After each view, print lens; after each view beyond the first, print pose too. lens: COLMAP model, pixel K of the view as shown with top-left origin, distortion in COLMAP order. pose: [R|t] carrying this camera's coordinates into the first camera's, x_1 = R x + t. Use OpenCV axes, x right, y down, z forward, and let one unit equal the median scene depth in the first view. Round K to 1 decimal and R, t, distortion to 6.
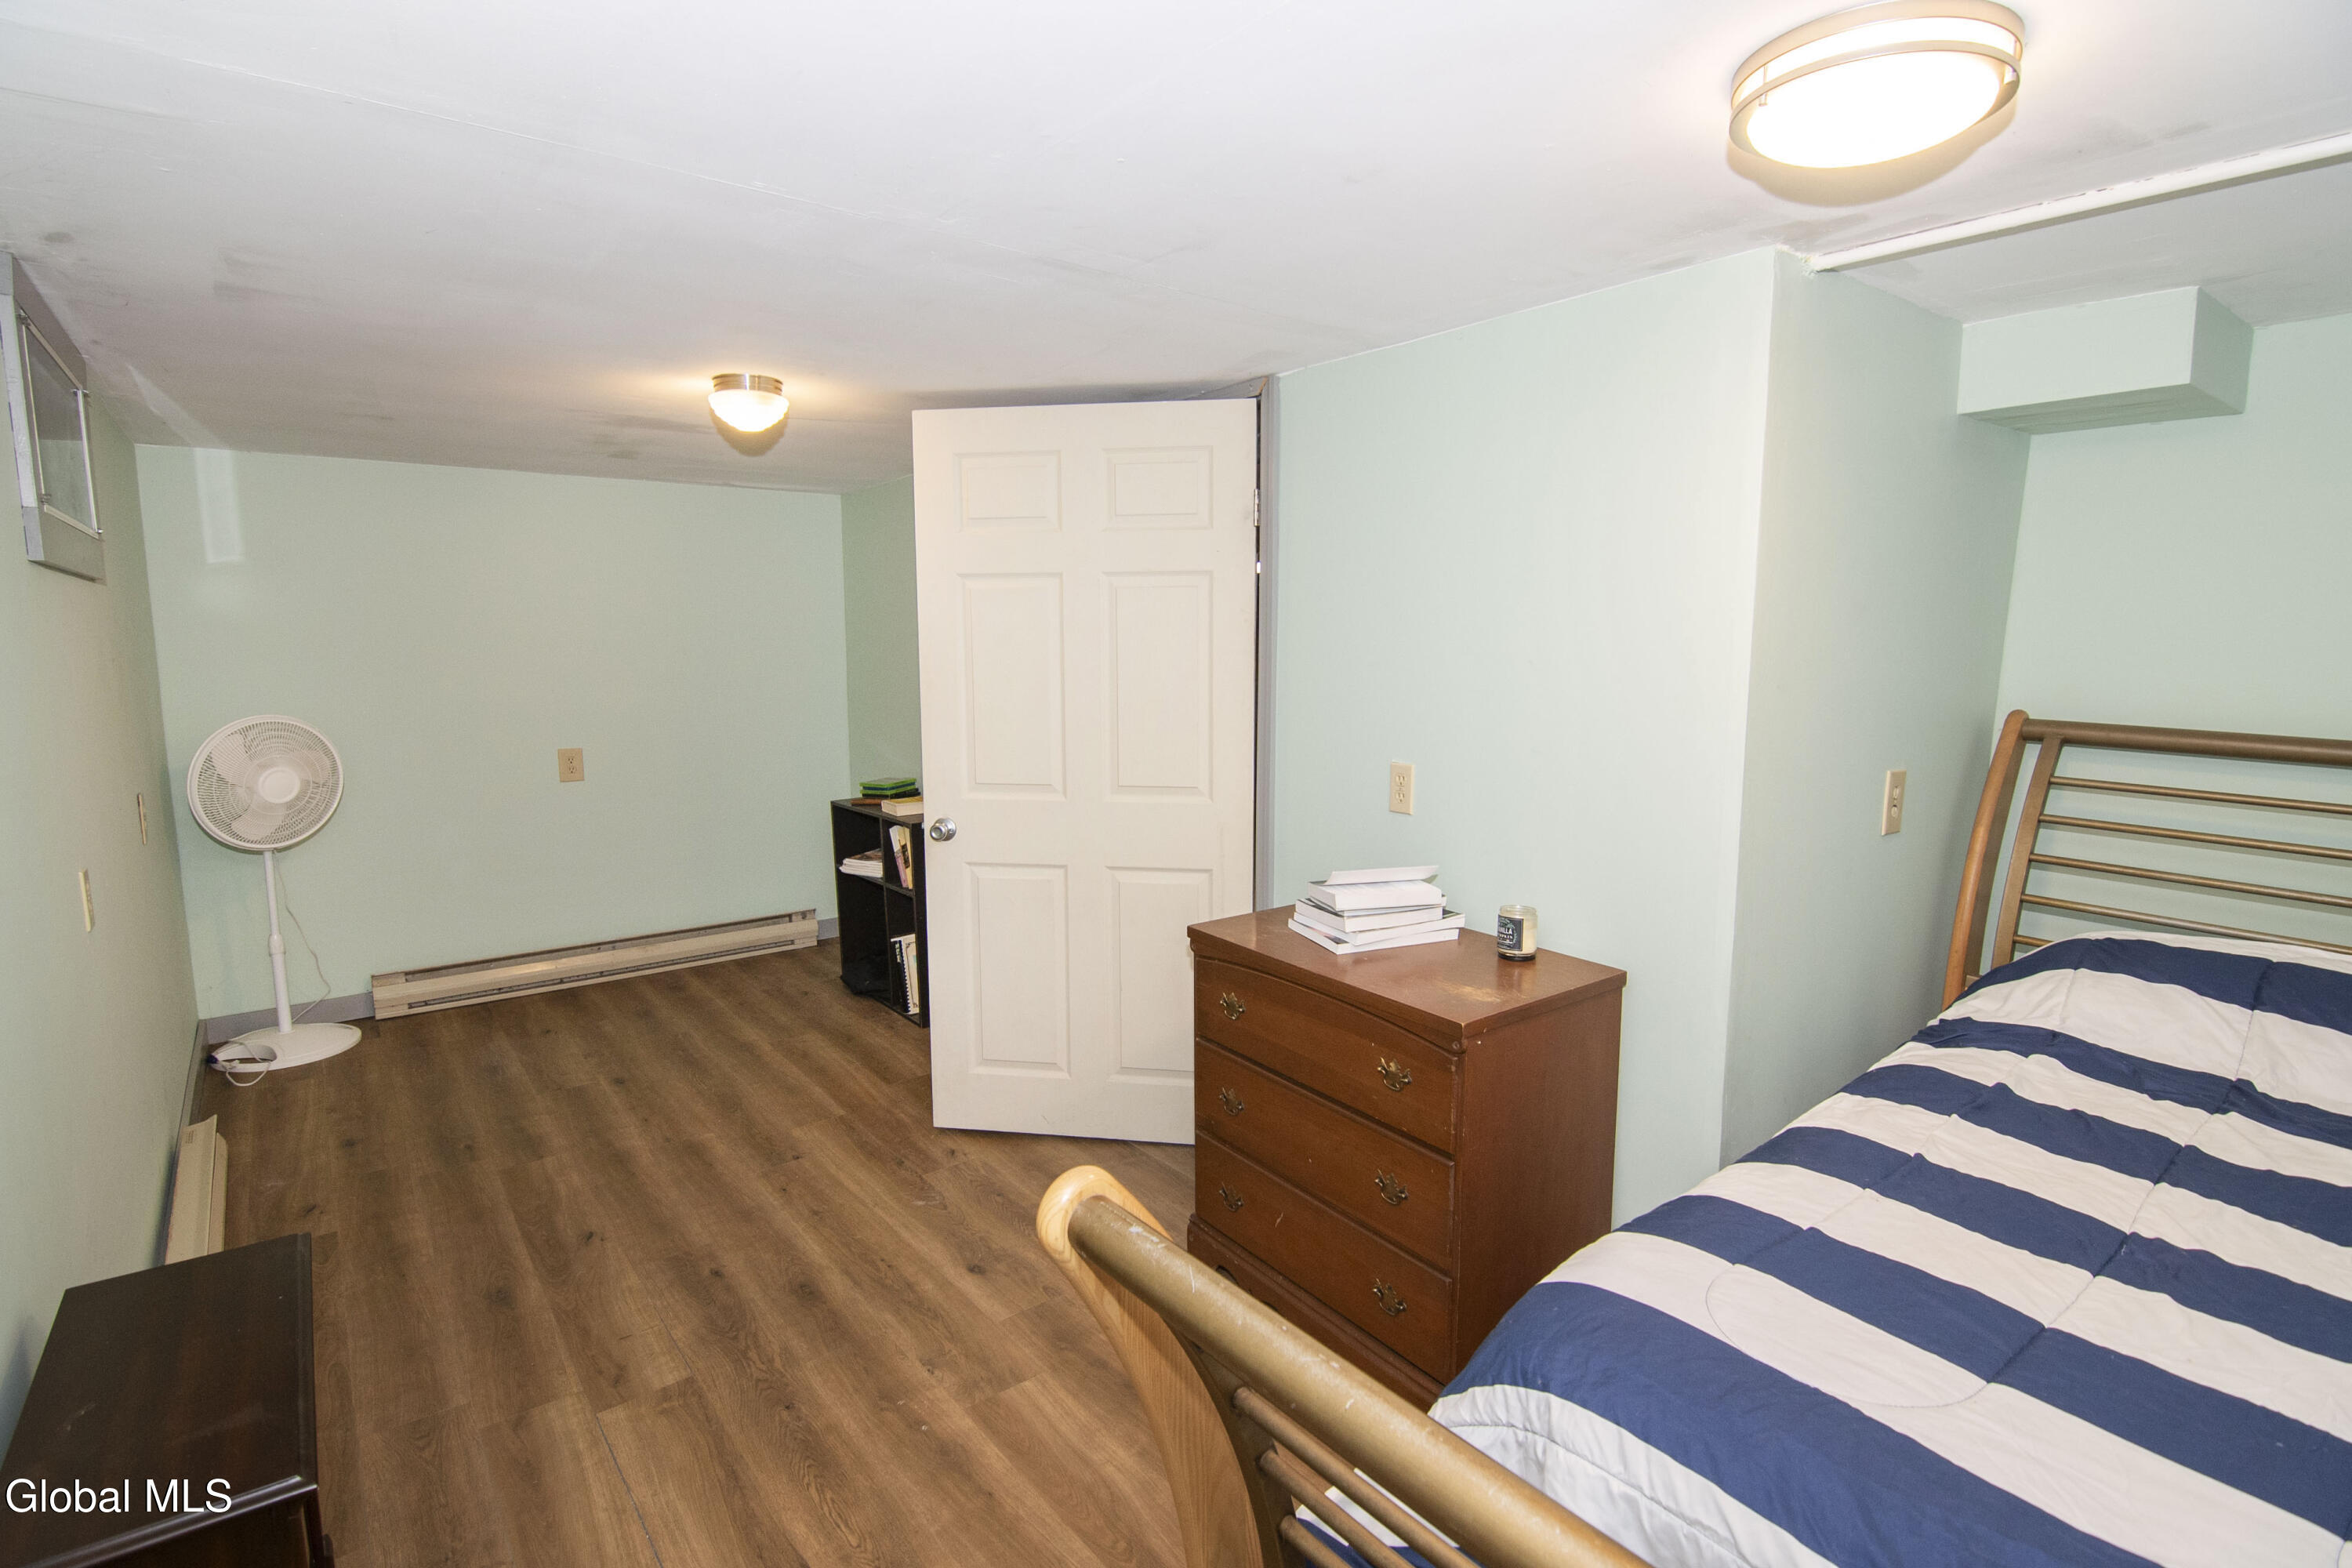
lens RADIAL K [[1135.1, 0, 1177.3], [0, 1135.1, 780.6], [0, 0, 1]] dist [-0.003652, -0.013018]
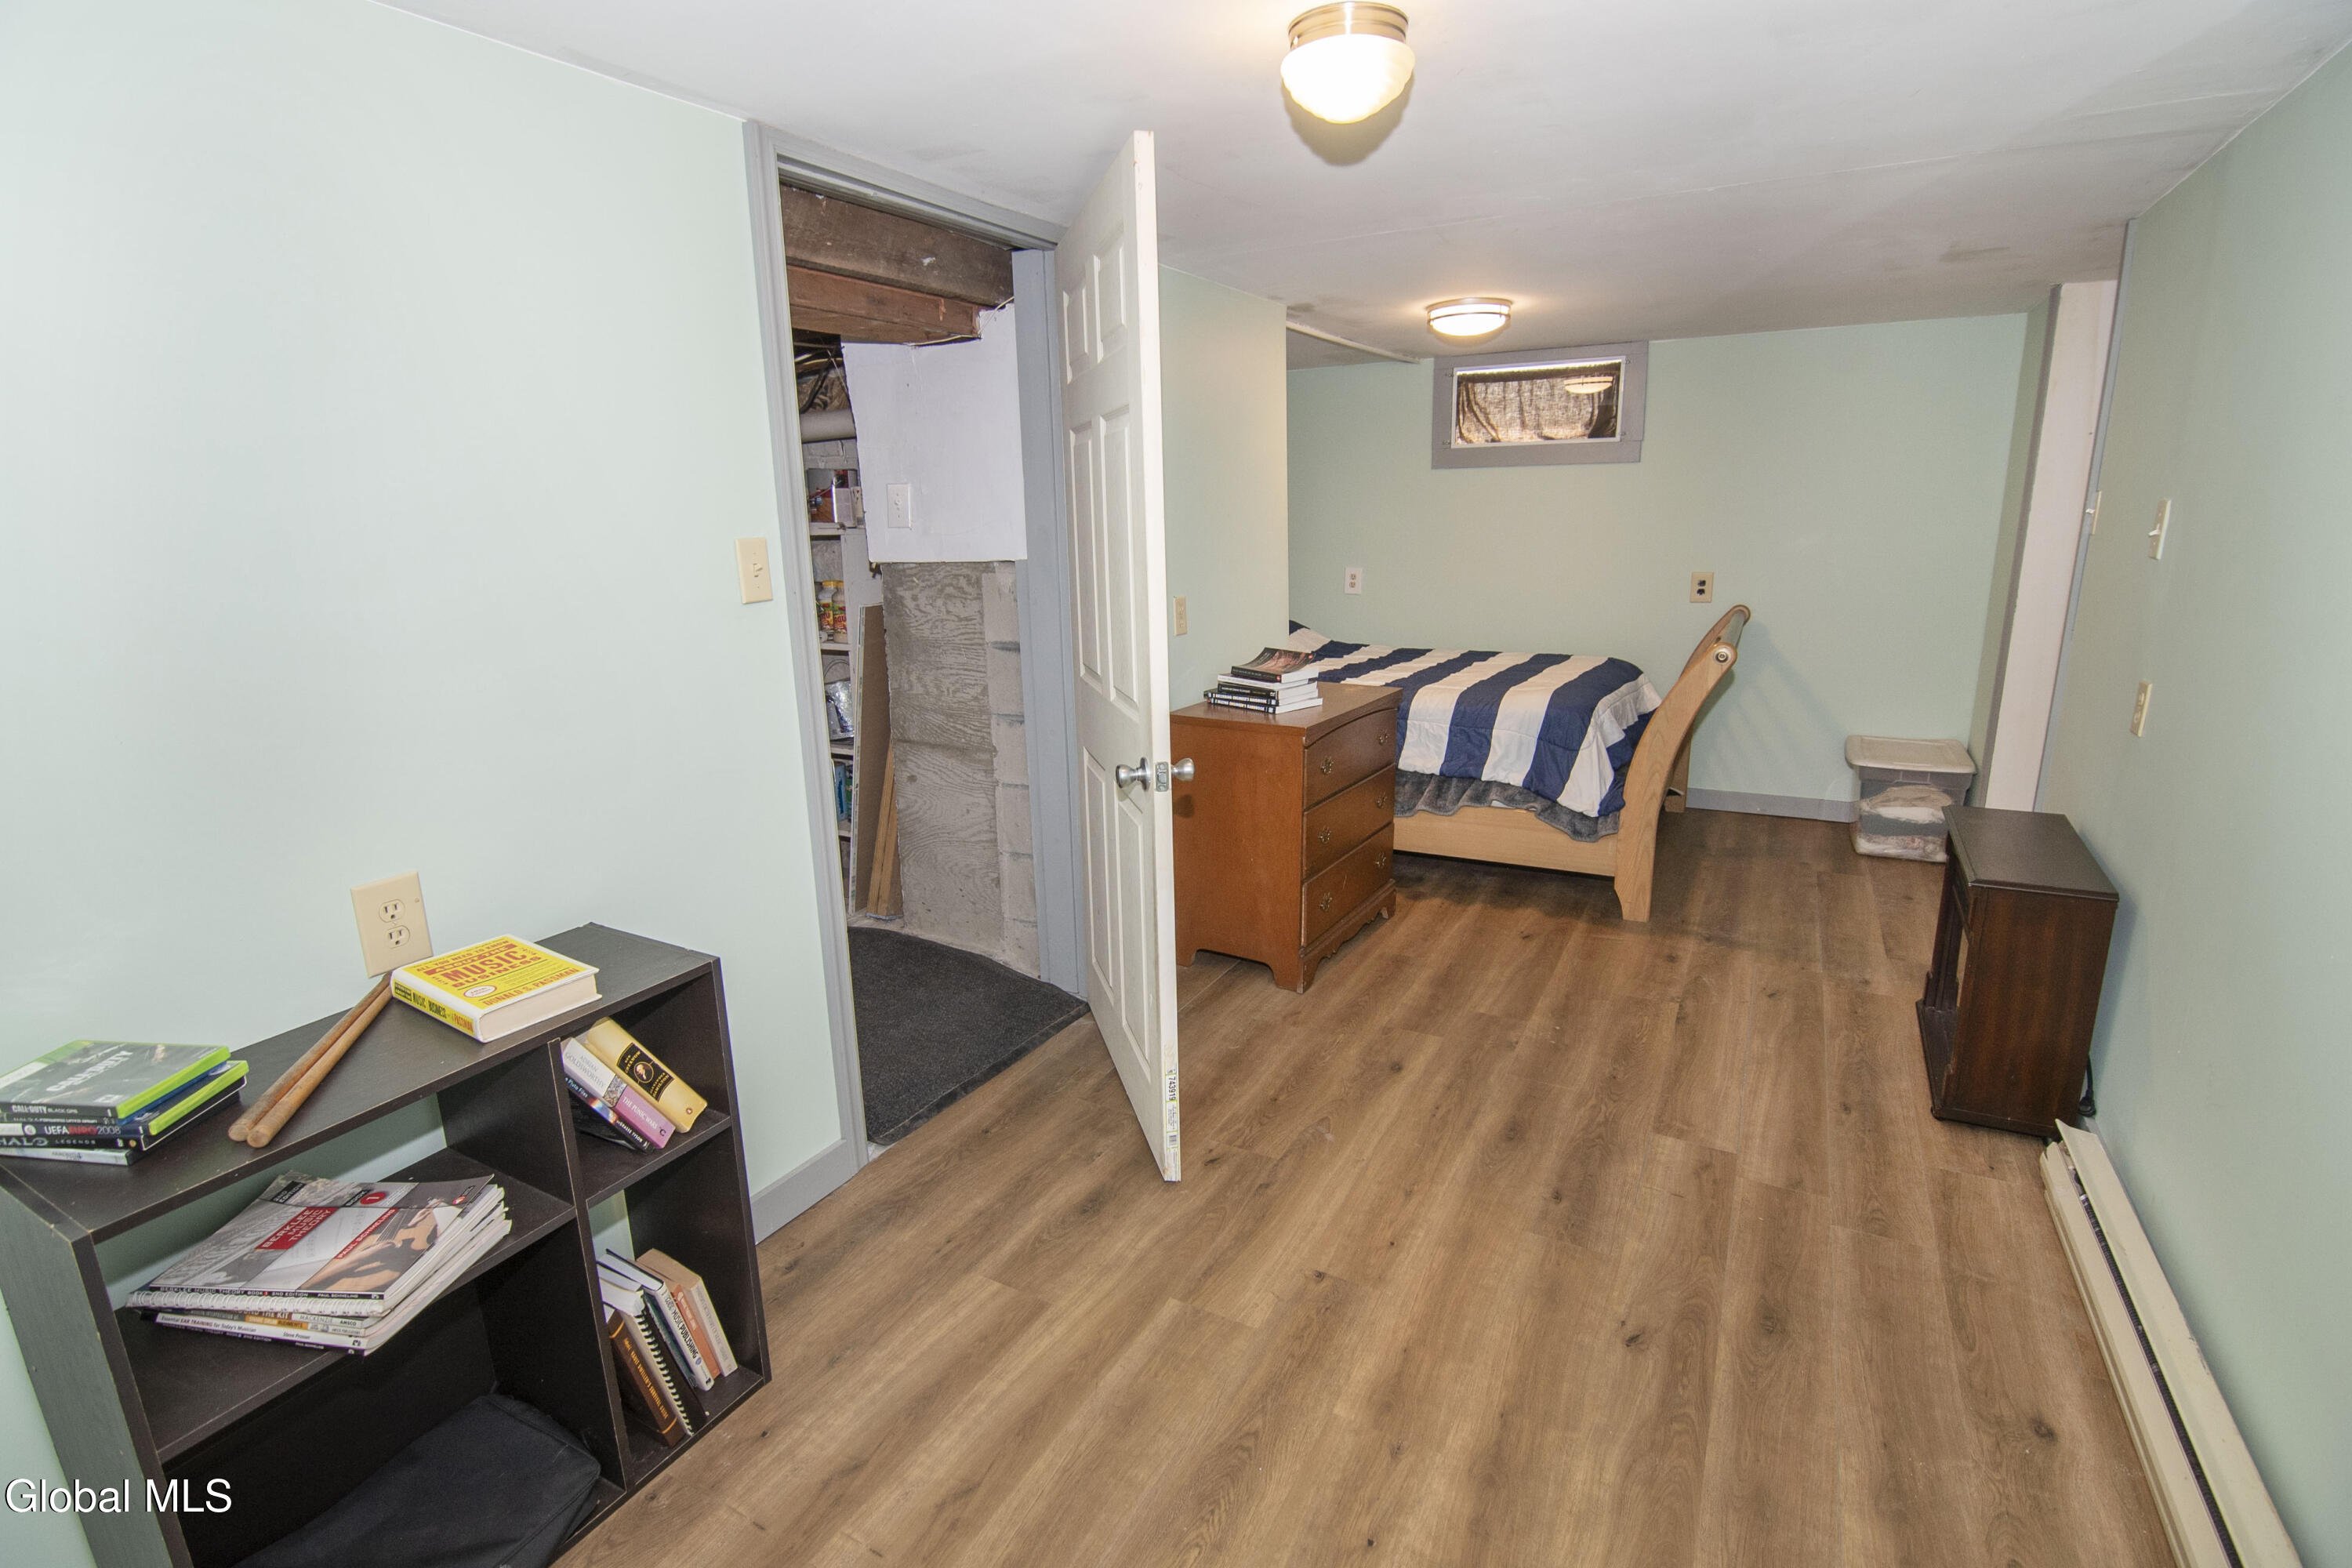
lens RADIAL K [[1135.1, 0, 1177.3], [0, 1135.1, 780.6], [0, 0, 1]] dist [-0.003652, -0.013018]
pose [[-0.399950, -0.208158, 0.892586, -1.096643], [0.139982, 0.948570, 0.283937, -0.198640], [-0.905784, 0.238507, -0.350242, 1.614457]]
